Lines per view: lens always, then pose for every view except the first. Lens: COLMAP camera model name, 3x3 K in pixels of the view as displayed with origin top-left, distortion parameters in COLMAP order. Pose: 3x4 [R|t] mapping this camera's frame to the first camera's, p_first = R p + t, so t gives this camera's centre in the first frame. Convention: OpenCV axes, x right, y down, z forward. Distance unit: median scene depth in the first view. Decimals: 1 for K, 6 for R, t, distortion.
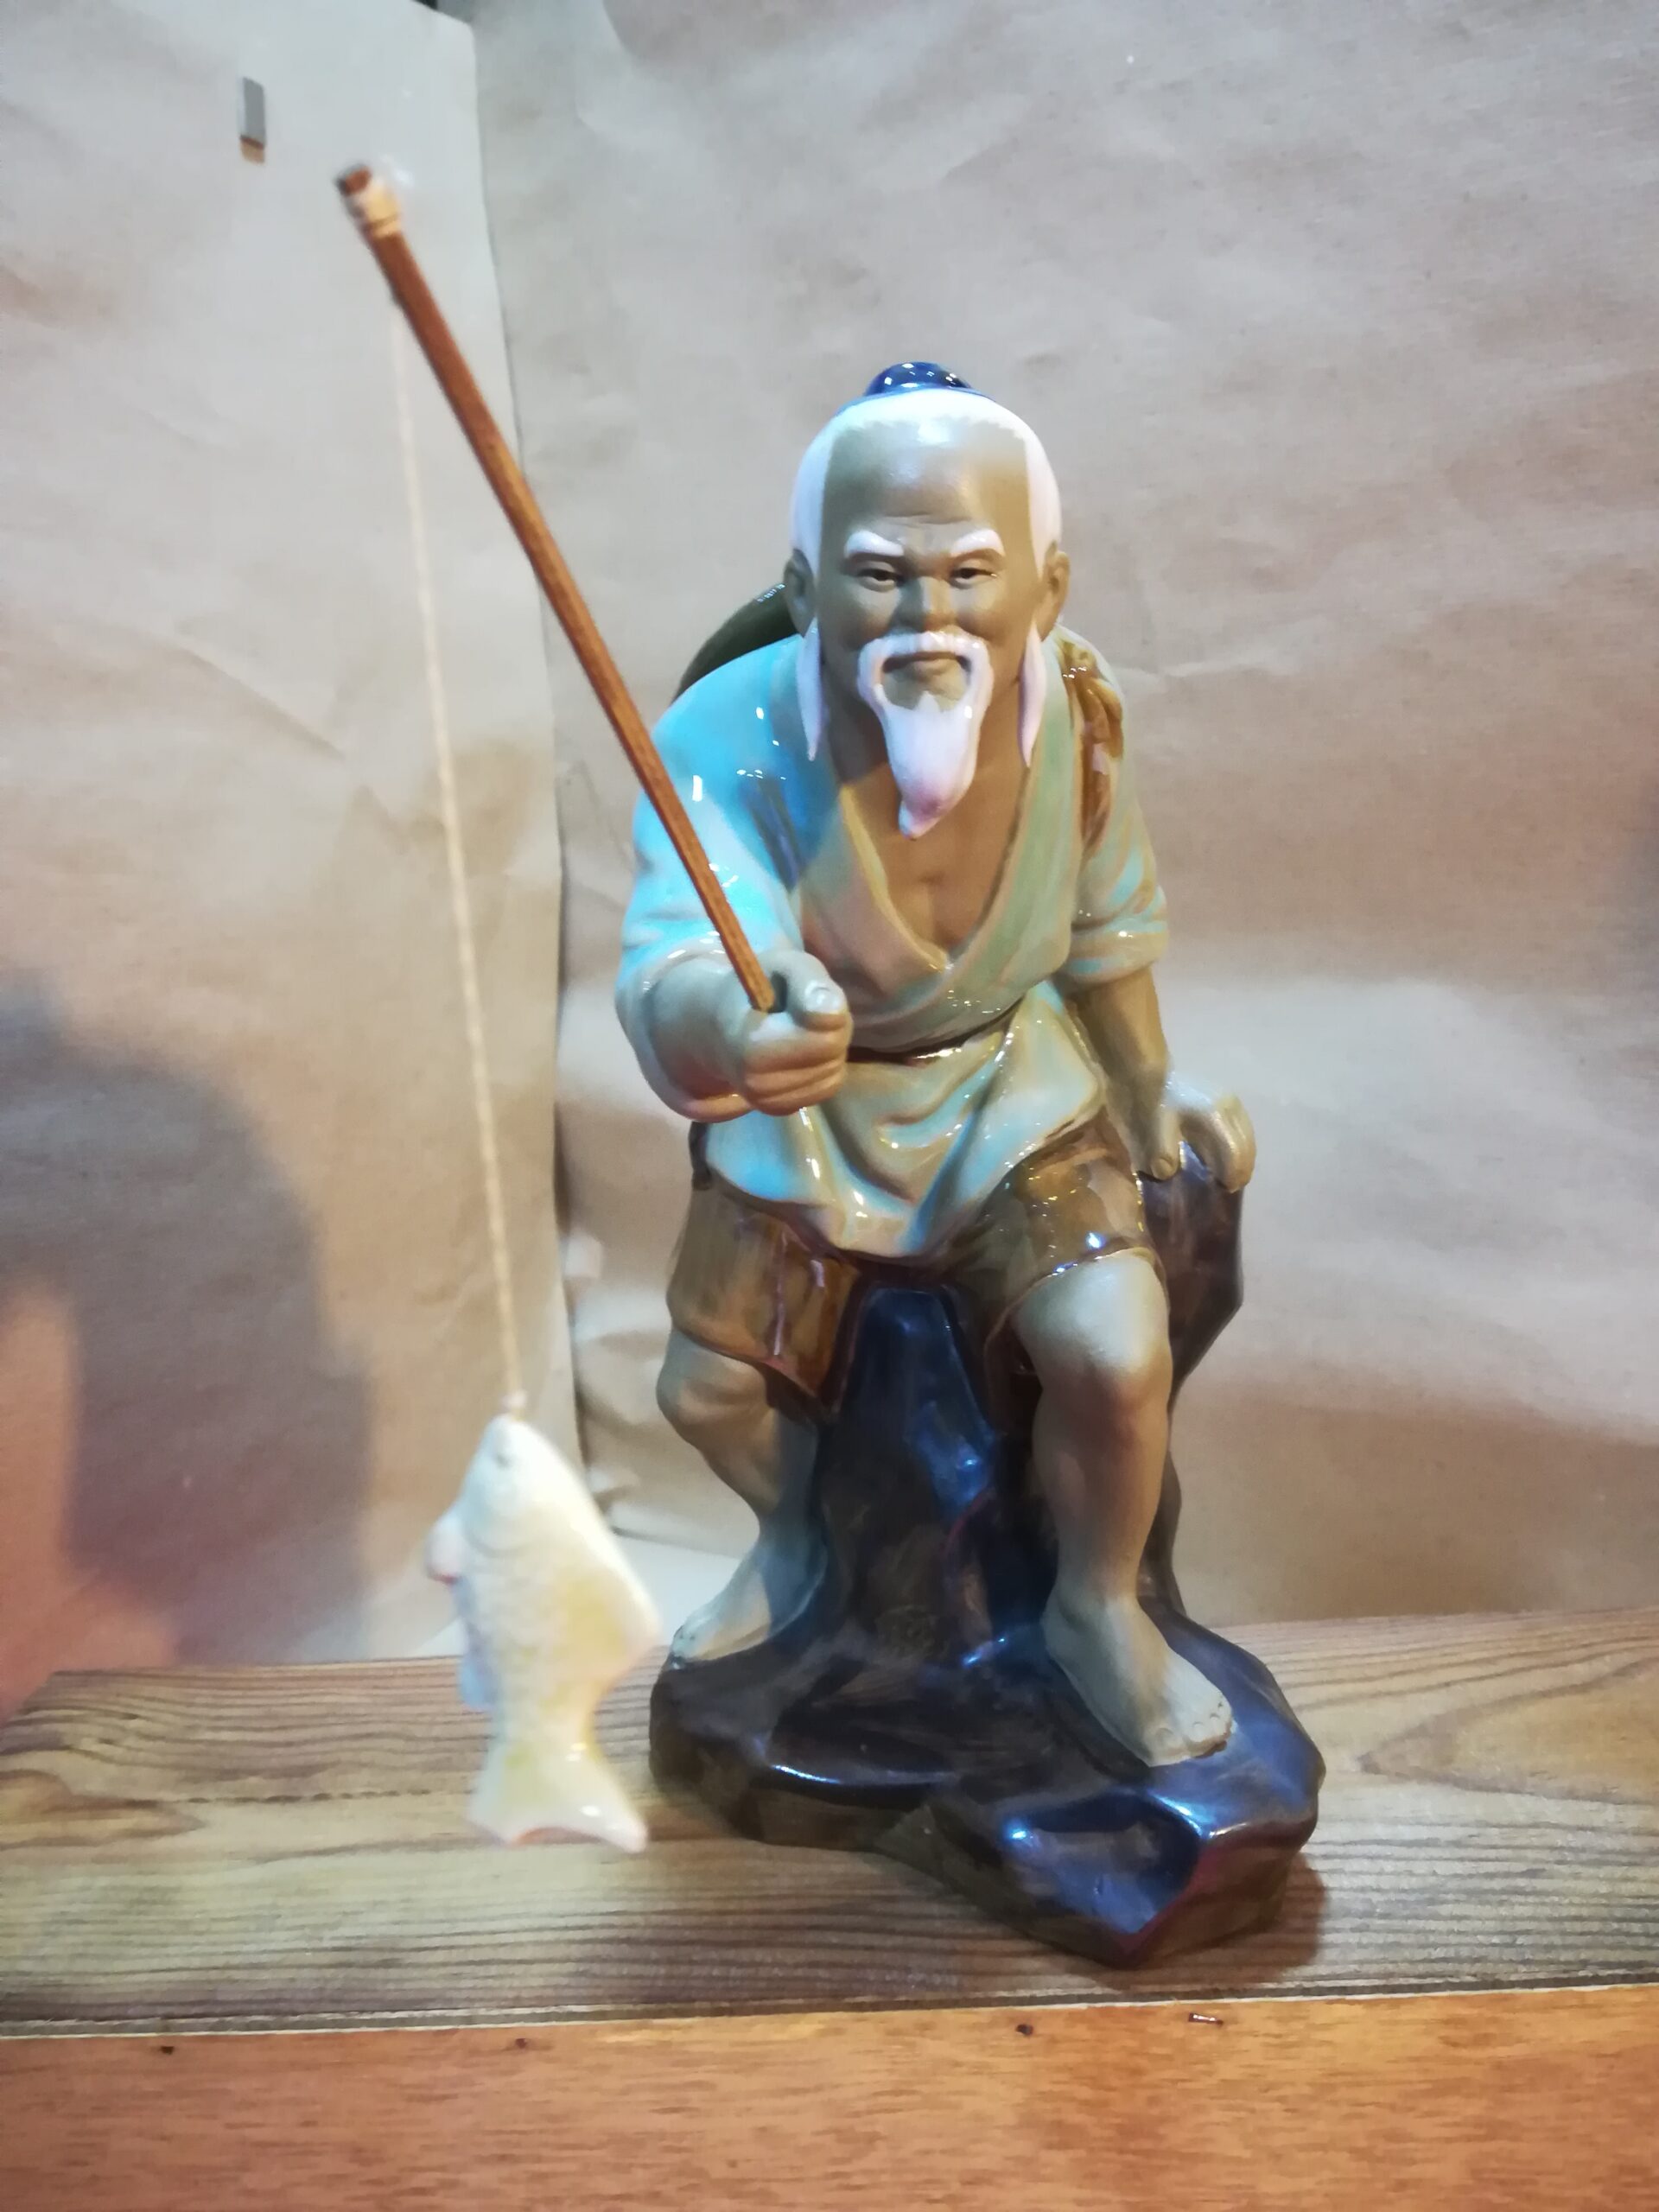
lens RADIAL K [[1743.5, 0, 838.4], [0, 1743.5, 1063.4], [0, 0, 1]] dist [-0.012611, -0.014722]
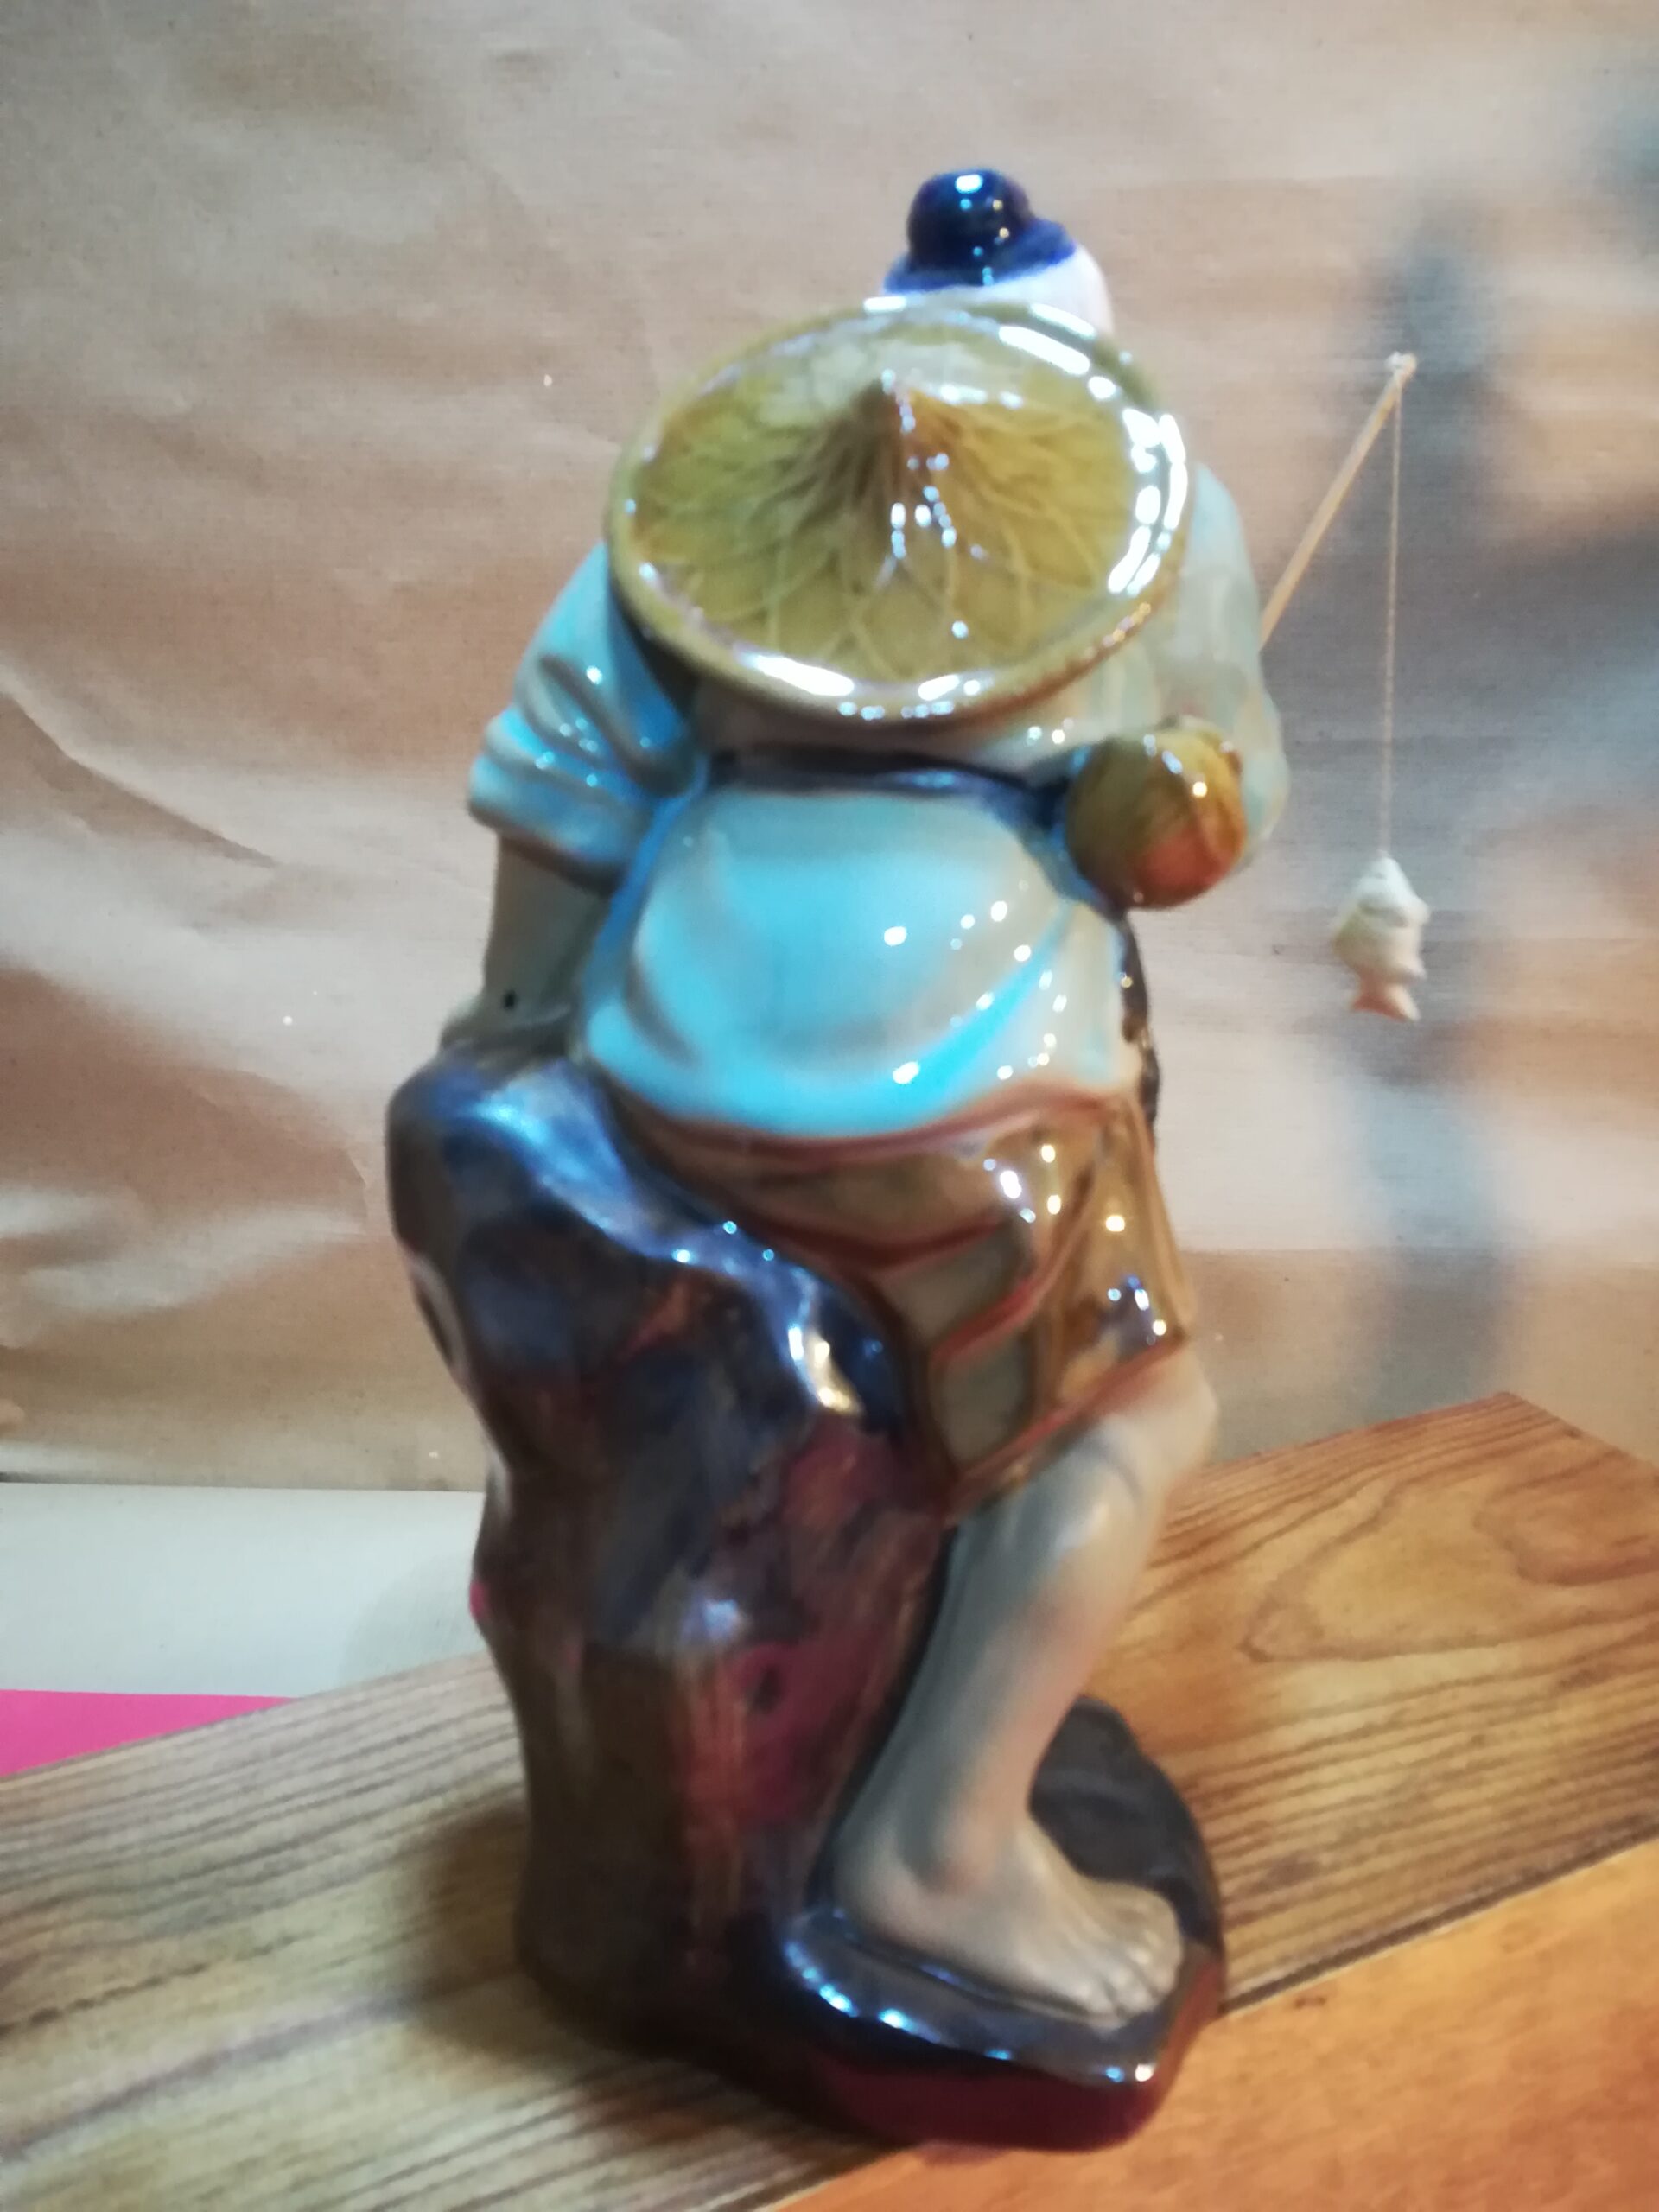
lens RADIAL K [[1743.5, 0, 766.4], [0, 1743.5, 1033.1], [0, 0, 1]] dist [-0.012611, -0.014722]
pose [[0.897657, -0.060245, 0.436558, -0.391407], [0.018609, 0.994910, 0.099033, -0.038473], [-0.440302, -0.080774, 0.894209, 0.355893]]
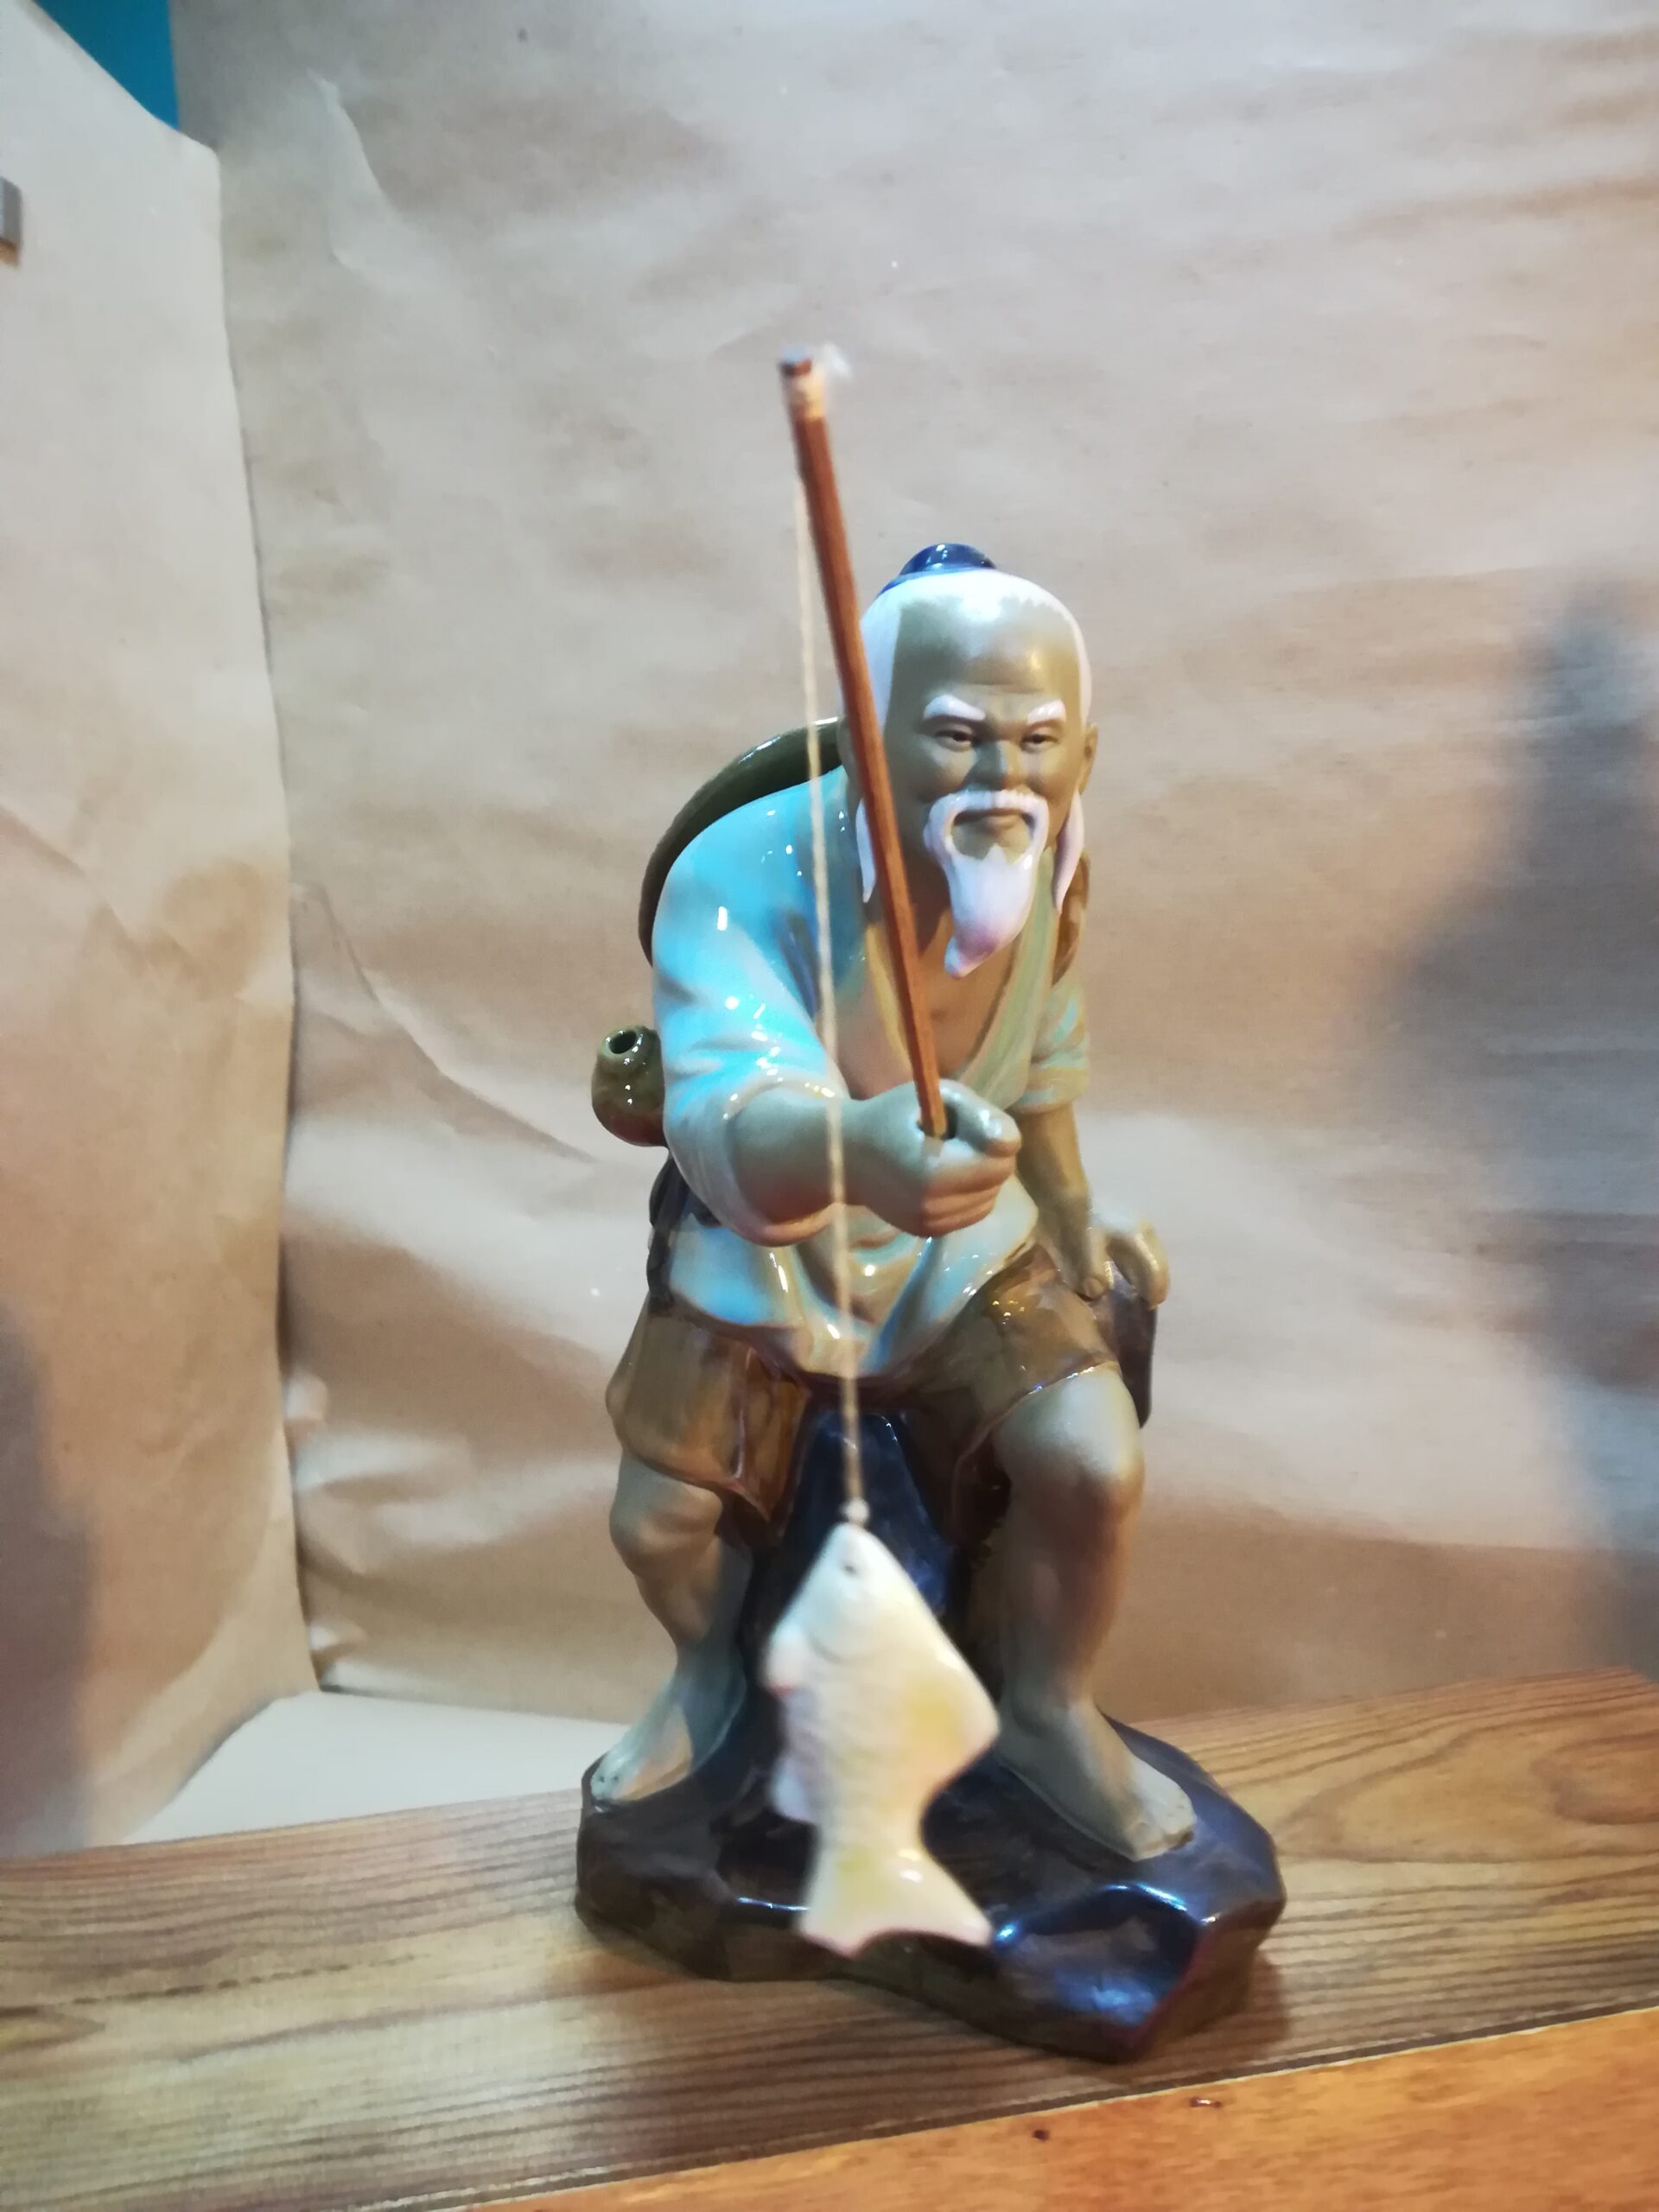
lens RADIAL K [[1743.5, 0, 808.2], [0, 1743.5, 1051.2], [0, 0, 1]] dist [-0.012611, -0.014722]
pose [[0.974464, 0.014242, 0.224090, -0.259327], [0.004469, 0.996559, -0.082767, 0.003471], [-0.224498, 0.081655, 0.971047, -0.013361]]
